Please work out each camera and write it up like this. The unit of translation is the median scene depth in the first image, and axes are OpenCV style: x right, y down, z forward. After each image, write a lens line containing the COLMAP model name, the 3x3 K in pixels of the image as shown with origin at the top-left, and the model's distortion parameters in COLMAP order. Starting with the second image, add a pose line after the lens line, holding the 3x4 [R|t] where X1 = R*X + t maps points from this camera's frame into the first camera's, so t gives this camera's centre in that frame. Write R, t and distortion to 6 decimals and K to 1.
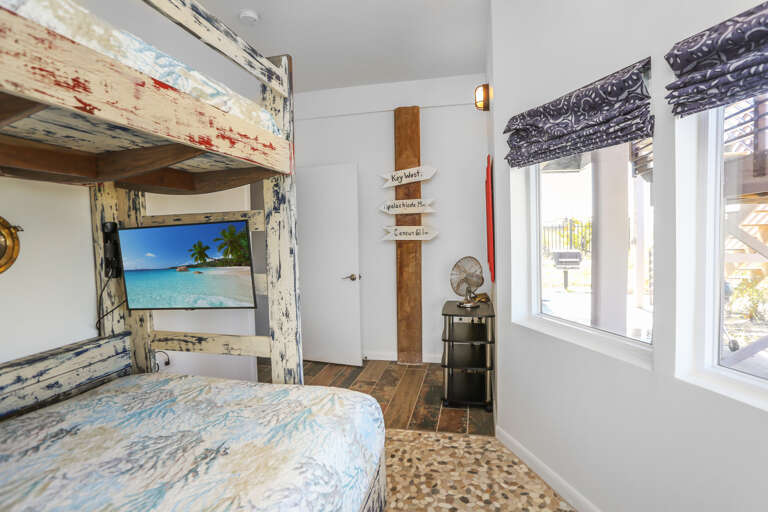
lens RADIAL K [[387.4, 0, 386.2], [0, 387.4, 255.4], [0, 0, 1]] dist [-0.032346, 0.004695]
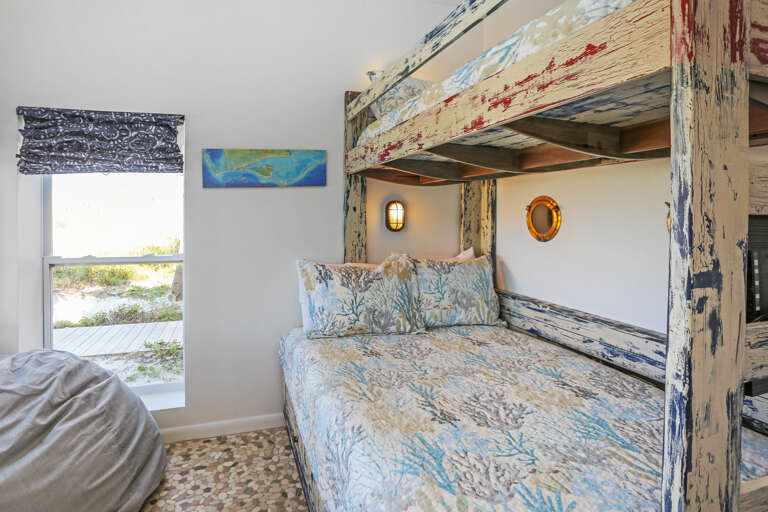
lens RADIAL K [[387.4, 0, 351.4], [0, 387.4, 214.9], [0, 0, 1]] dist [-0.032346, 0.004695]
pose [[-0.857777, 0.024710, -0.513427, 0.298695], [-0.010155, 0.997834, 0.064990, -0.120094], [0.513921, 0.060961, -0.855669, 1.618478]]
